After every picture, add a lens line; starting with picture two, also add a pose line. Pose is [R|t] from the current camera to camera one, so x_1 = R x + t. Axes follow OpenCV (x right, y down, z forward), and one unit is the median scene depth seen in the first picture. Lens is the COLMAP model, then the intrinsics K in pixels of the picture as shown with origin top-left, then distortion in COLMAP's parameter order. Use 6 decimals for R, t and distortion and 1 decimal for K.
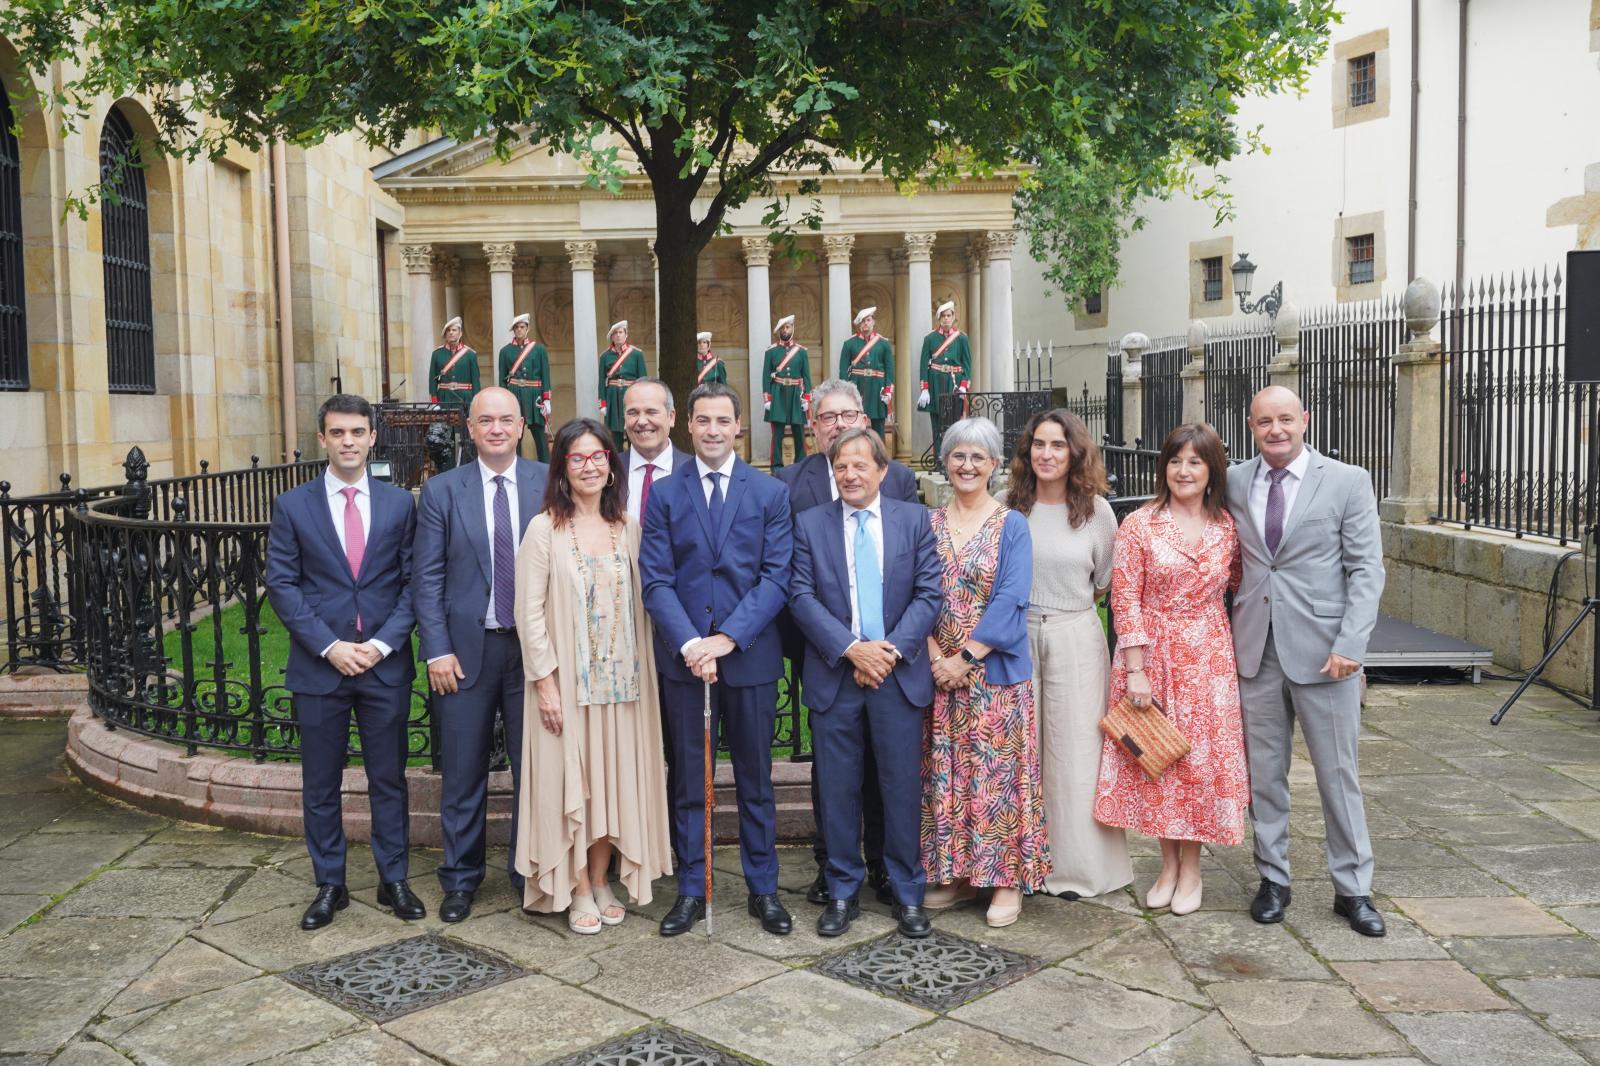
lens RADIAL K [[1626.6, 0, 814.1], [0, 1626.6, 547.8], [0, 0, 1]] dist [0.009932, 0.000000]
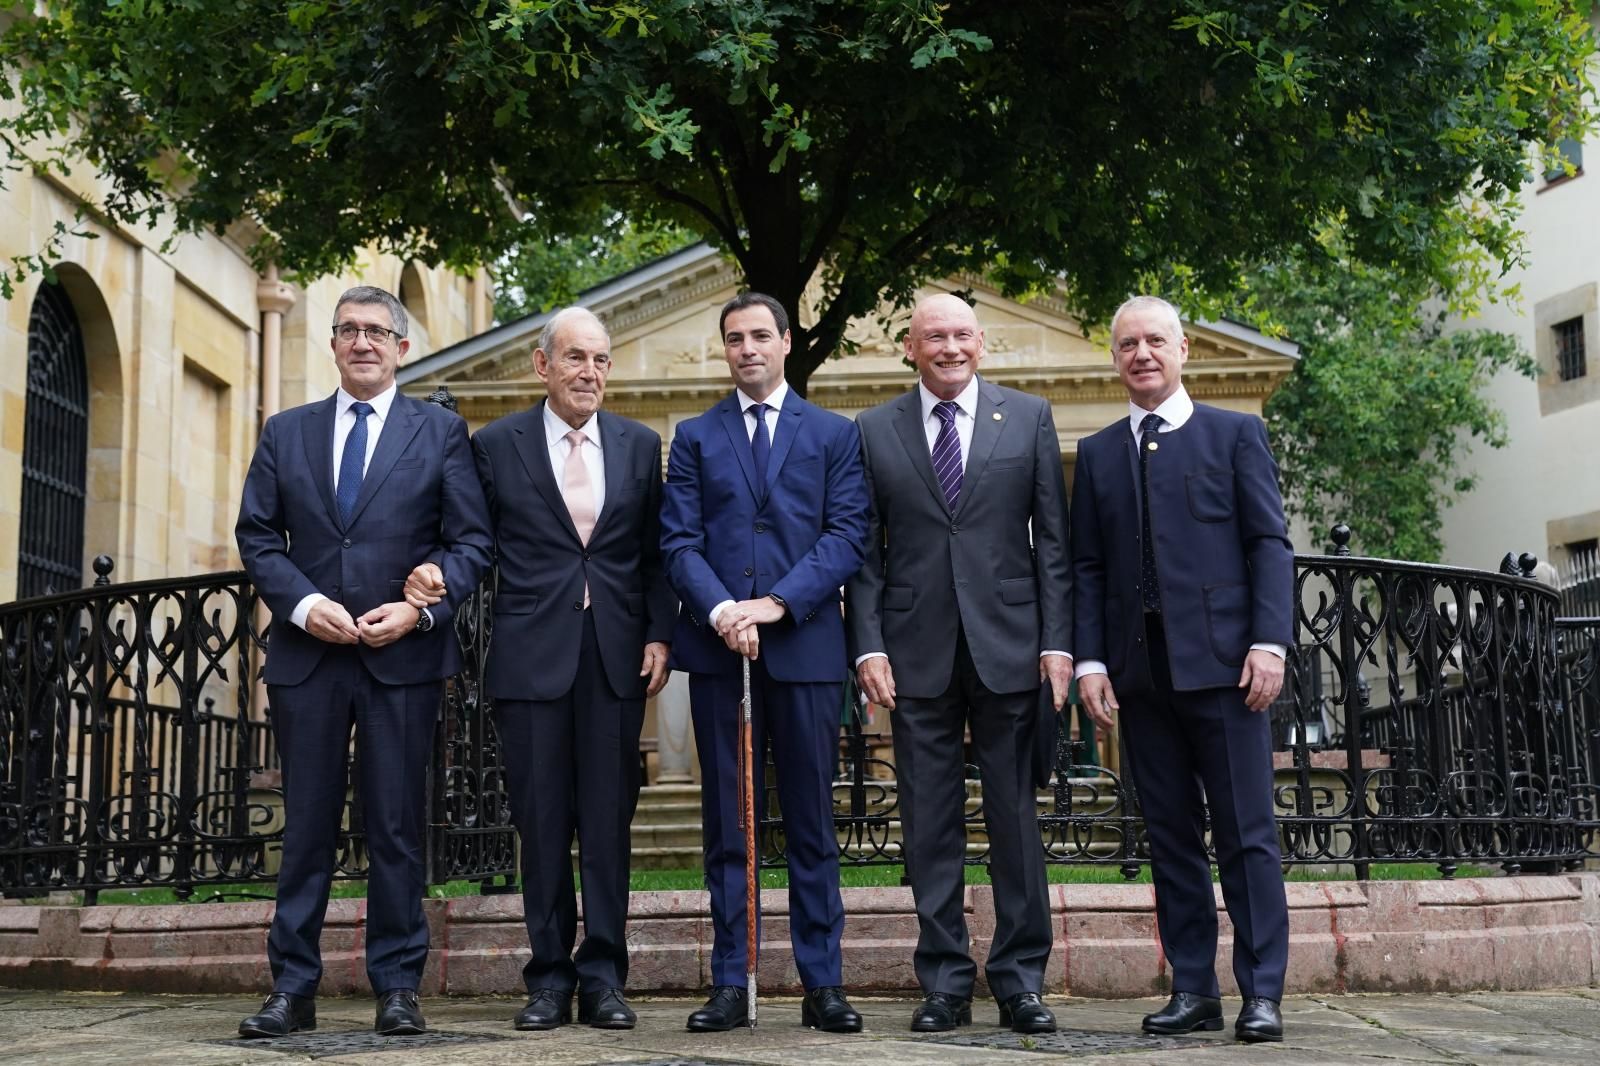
lens RADIAL K [[2334.1, 0, 831.4], [0, 2334.1, 523.4], [0, 0, 1]] dist [0.227839, 0.000000]
pose [[0.996934, -0.008520, -0.077780, 0.024060], [-0.008500, 0.976378, -0.215900, 0.130363], [0.077782, 0.215900, 0.973313, -0.040684]]
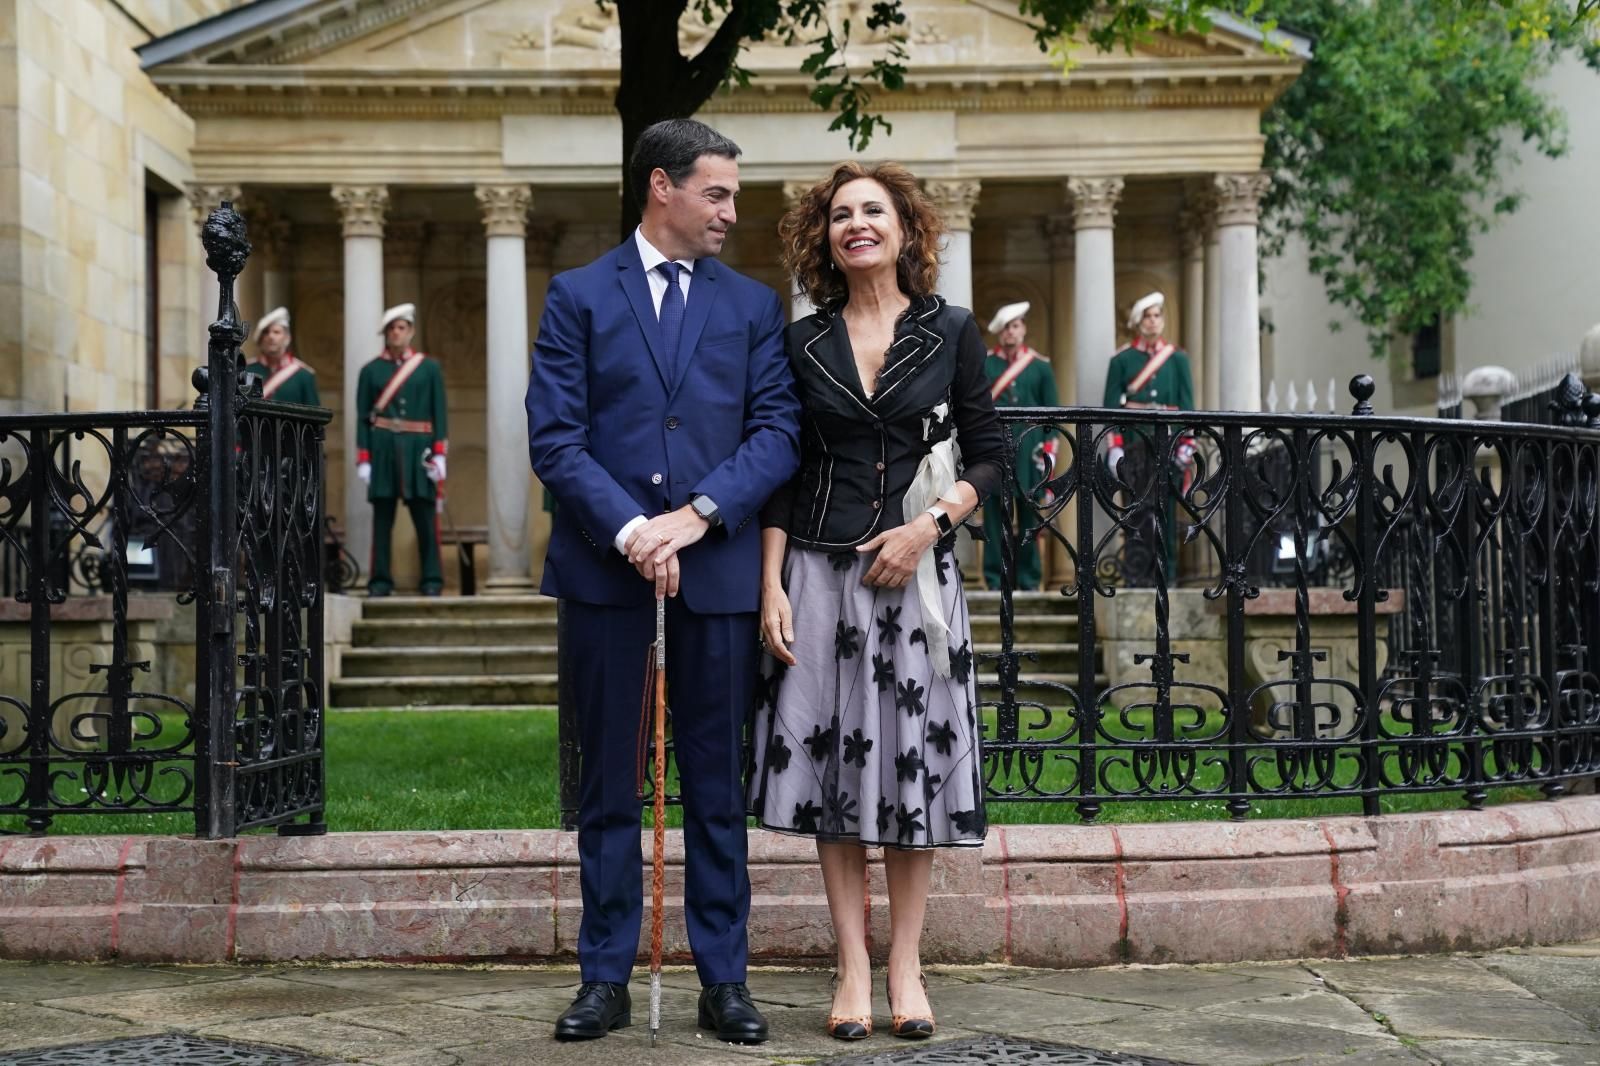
lens RADIAL K [[2940.8, 0, 816.2], [0, 2940.8, 531.1], [0, 0, 1]] dist [0.375608, 0.000000]
pose [[0.999154, 0.014324, -0.038544, 0.018190], [-0.018443, 0.993901, -0.108727, 0.090151], [0.036752, 0.109346, 0.993324, -0.049252]]
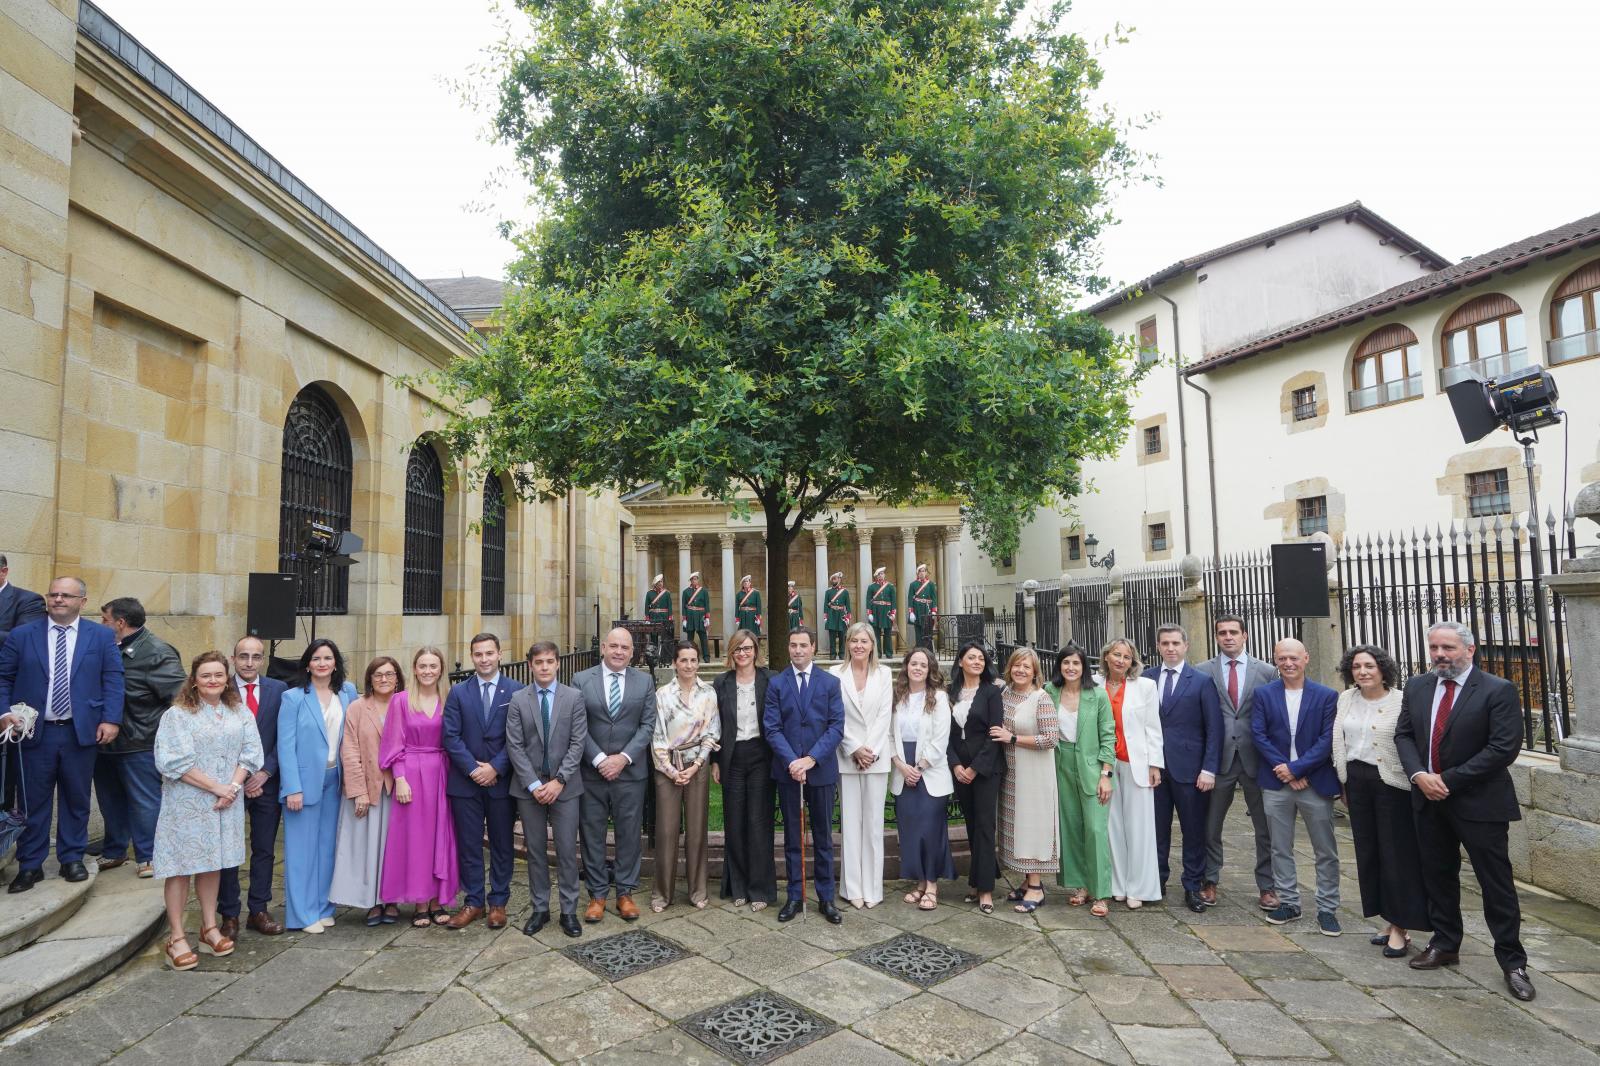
lens RADIAL K [[895.7, 0, 767.3], [0, 895.7, 552.5], [0, 0, 1]] dist [-0.006819, 0.007086]
pose [[0.995526, -0.005729, -0.094315, 0.001351], [-0.008974, 0.987916, -0.154732, -0.013340], [0.094062, 0.154887, 0.983444, -0.018327]]
